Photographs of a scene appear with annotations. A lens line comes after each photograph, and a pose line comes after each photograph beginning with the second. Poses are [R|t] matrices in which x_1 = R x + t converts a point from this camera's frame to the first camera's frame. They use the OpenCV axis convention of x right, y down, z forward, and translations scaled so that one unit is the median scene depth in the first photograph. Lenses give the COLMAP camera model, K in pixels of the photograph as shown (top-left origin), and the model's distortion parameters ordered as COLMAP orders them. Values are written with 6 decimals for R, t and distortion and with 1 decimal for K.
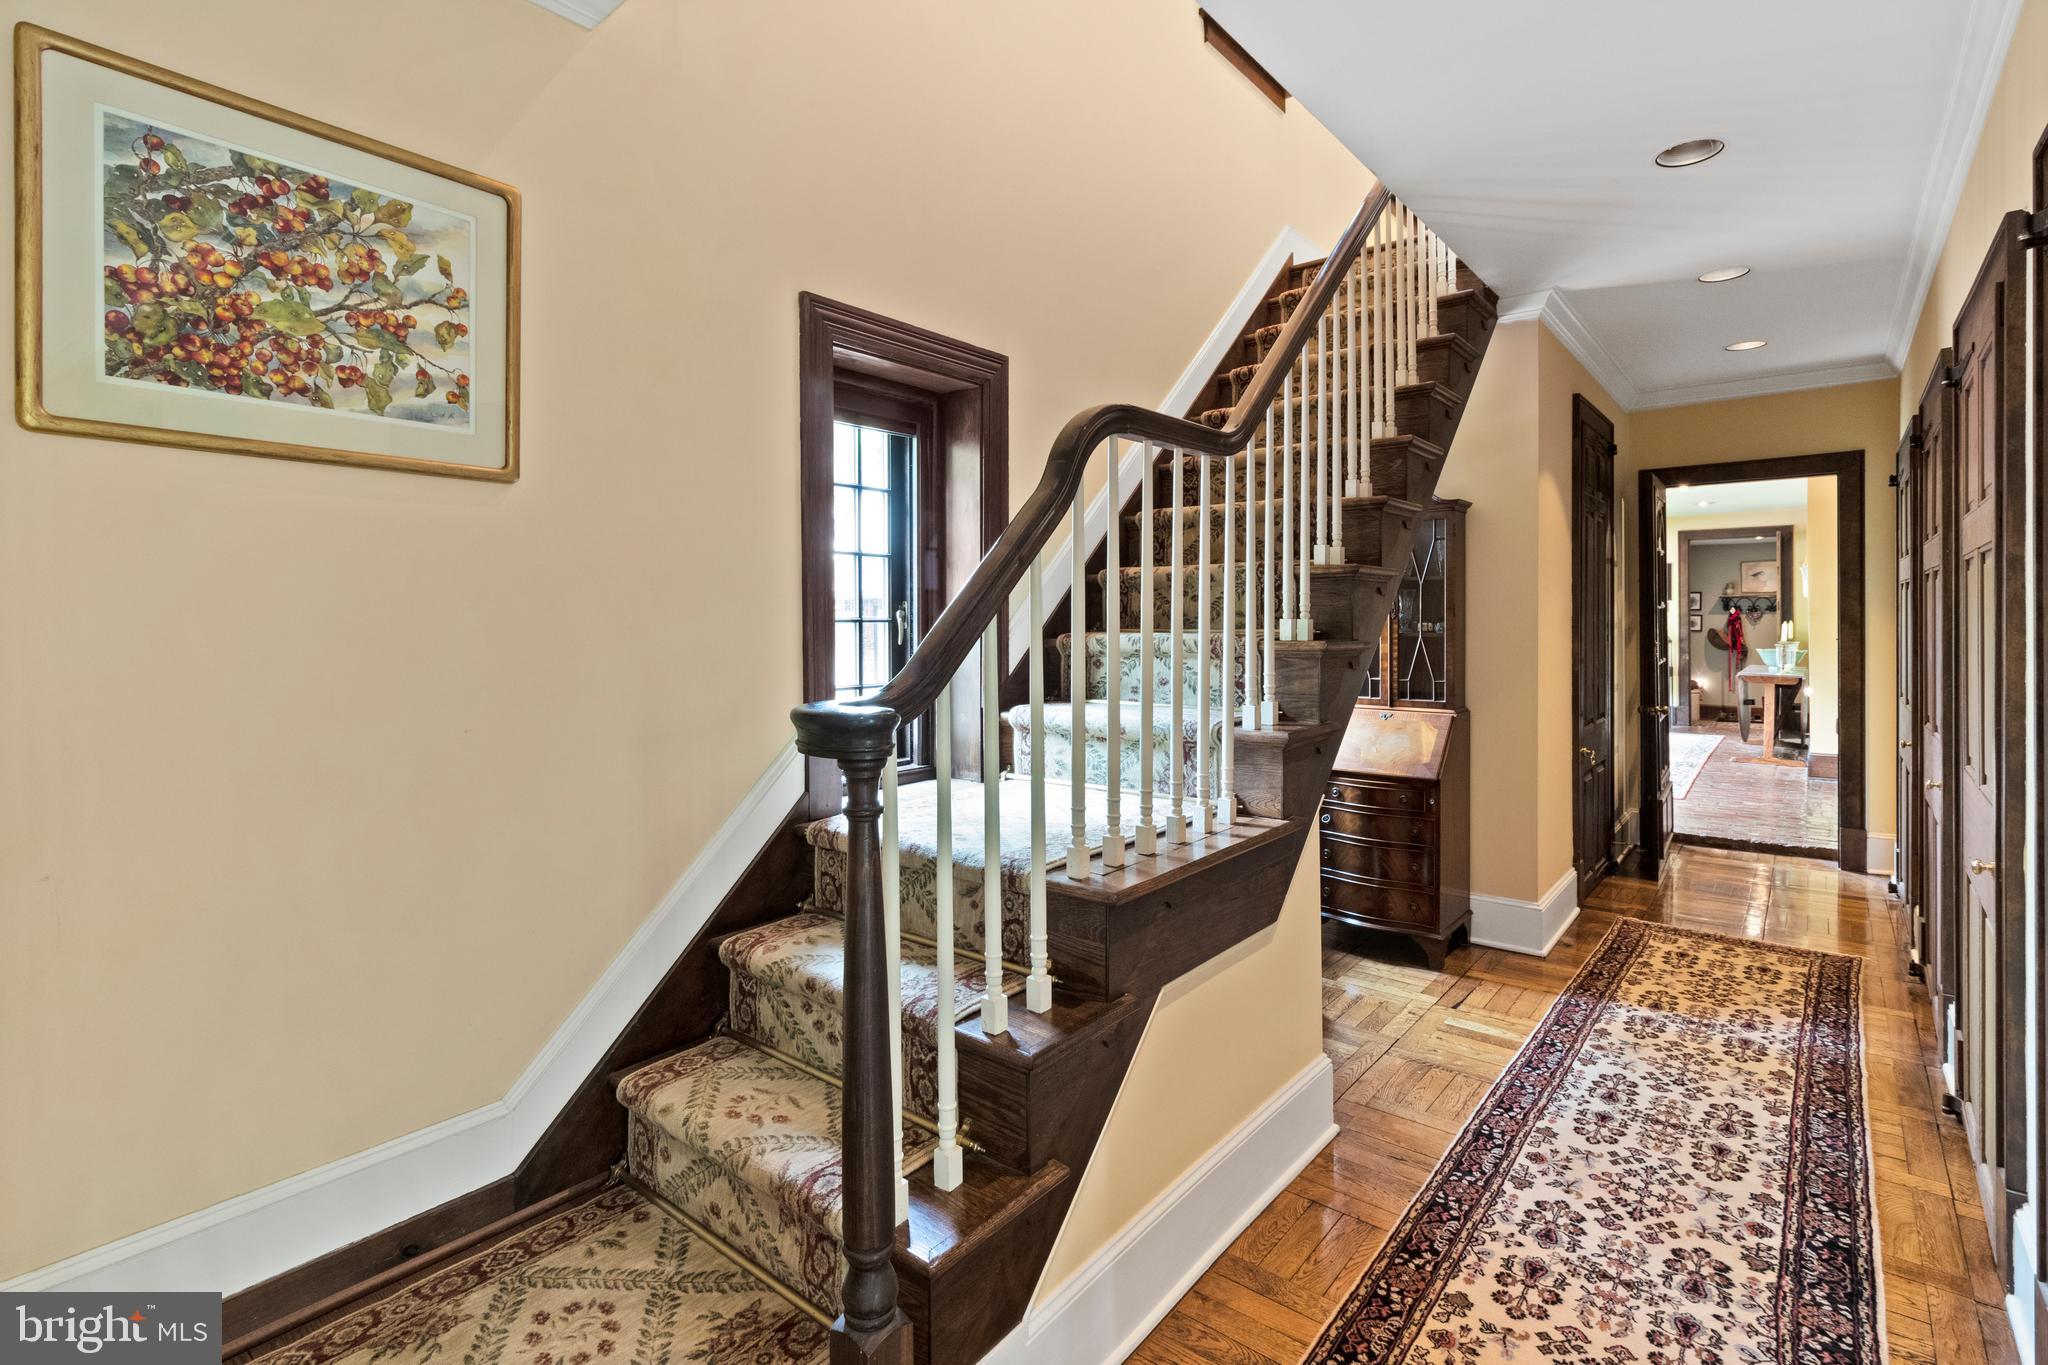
lens RADIAL K [[966.9, 0, 1031.5], [0, 966.9, 618.7], [0, 0, 1]] dist [0.000178, 0.000003]
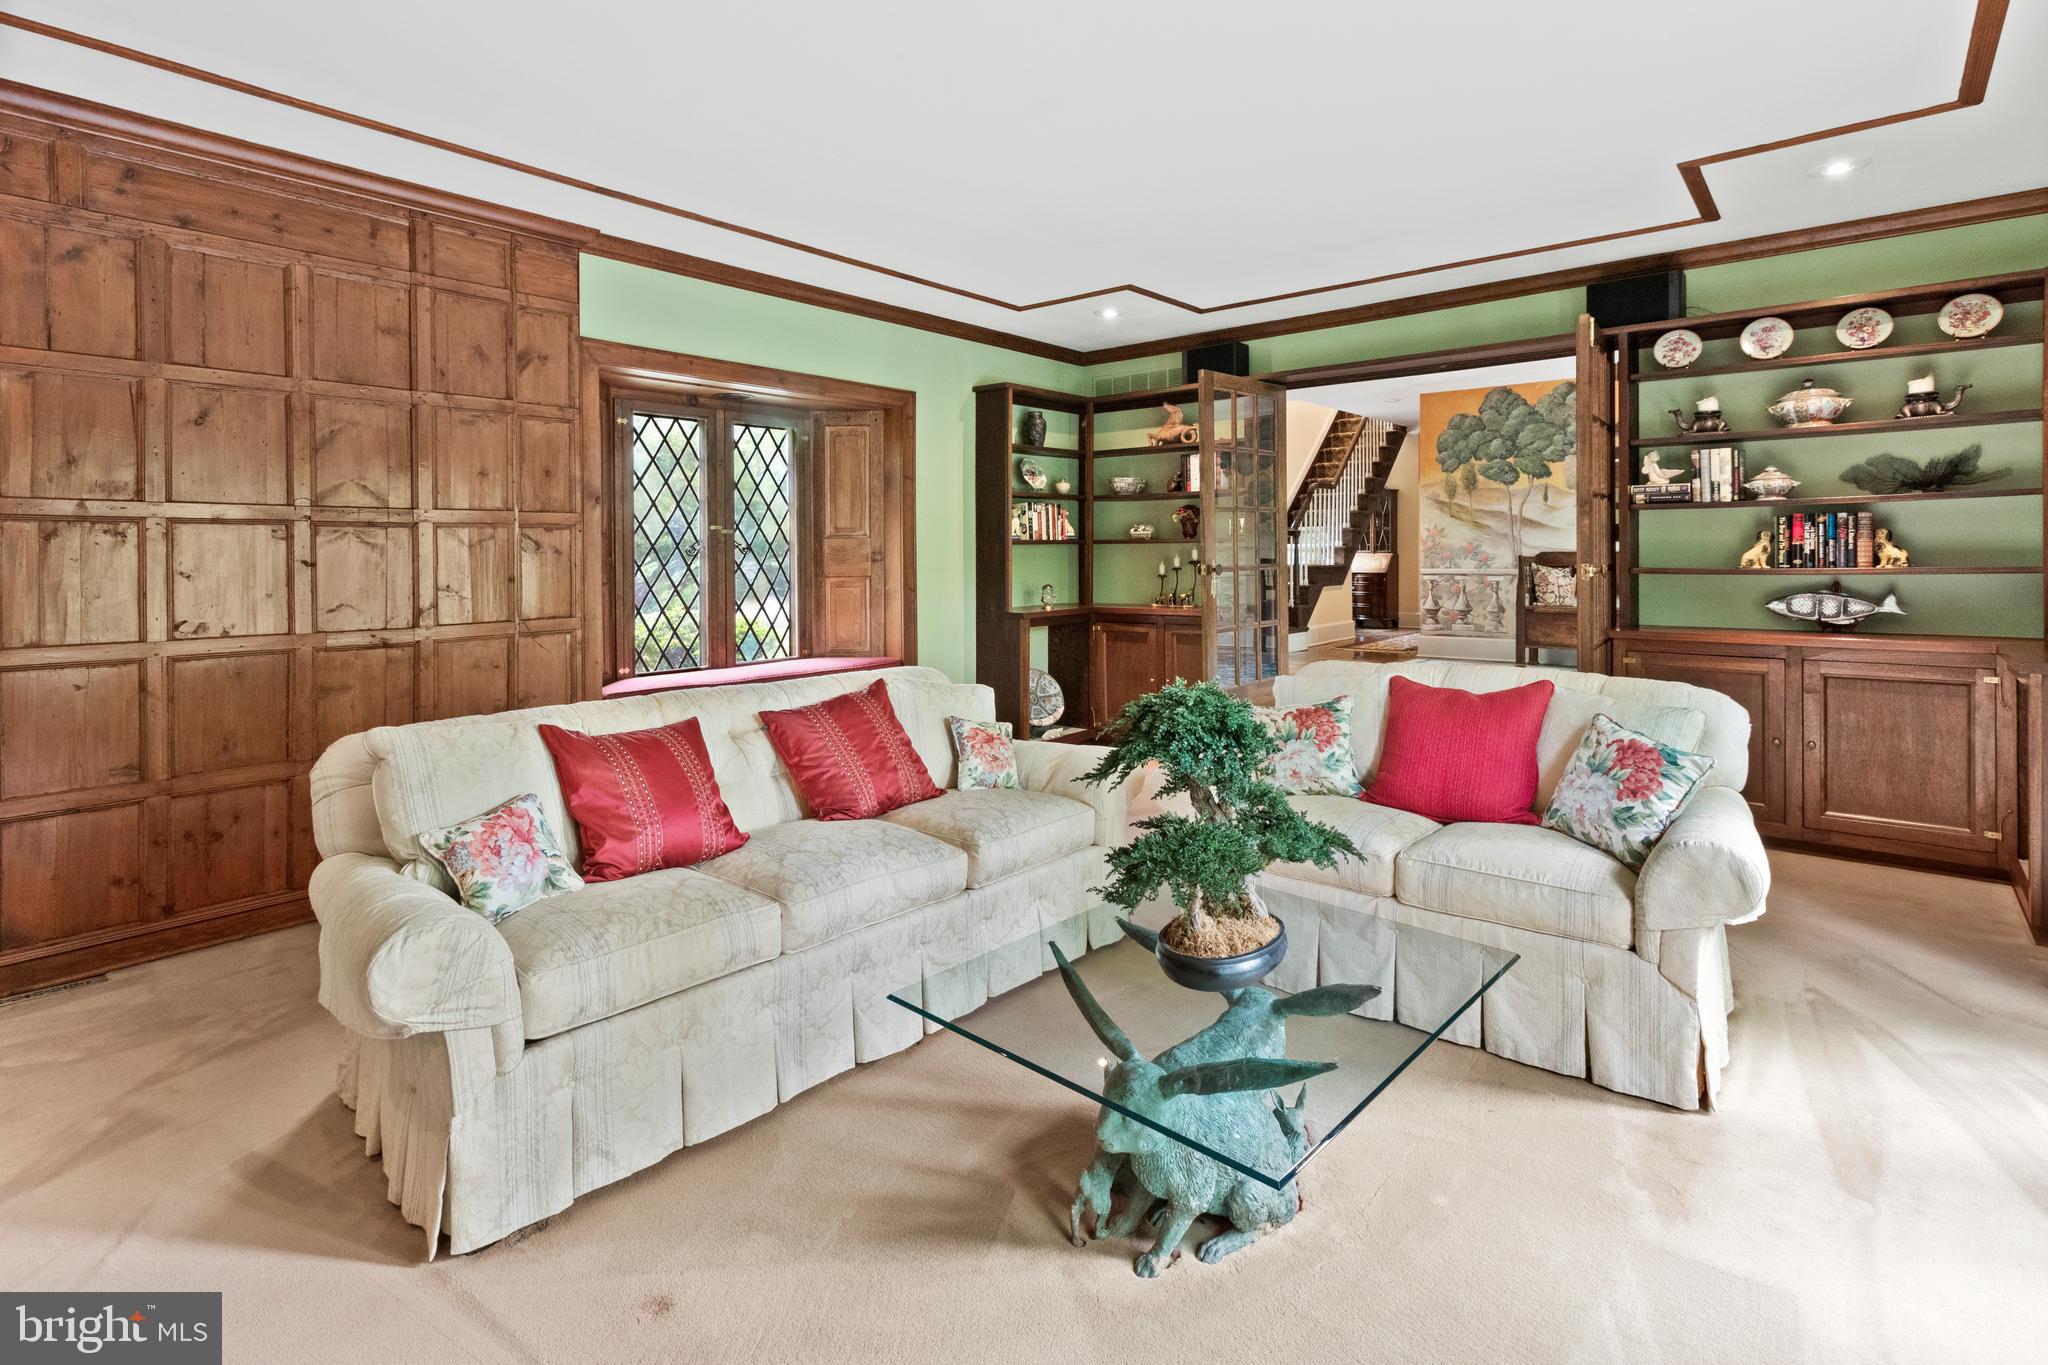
lens RADIAL K [[966.9, 0, 1016.6], [0, 966.9, 555.4], [0, 0, 1]] dist [0.000178, 0.000003]
pose [[0.999216, 0.001535, -0.039558, -0.835513], [-0.001397, 0.999993, 0.003513, 0.107886], [0.039563, -0.003455, 0.999211, -2.743108]]
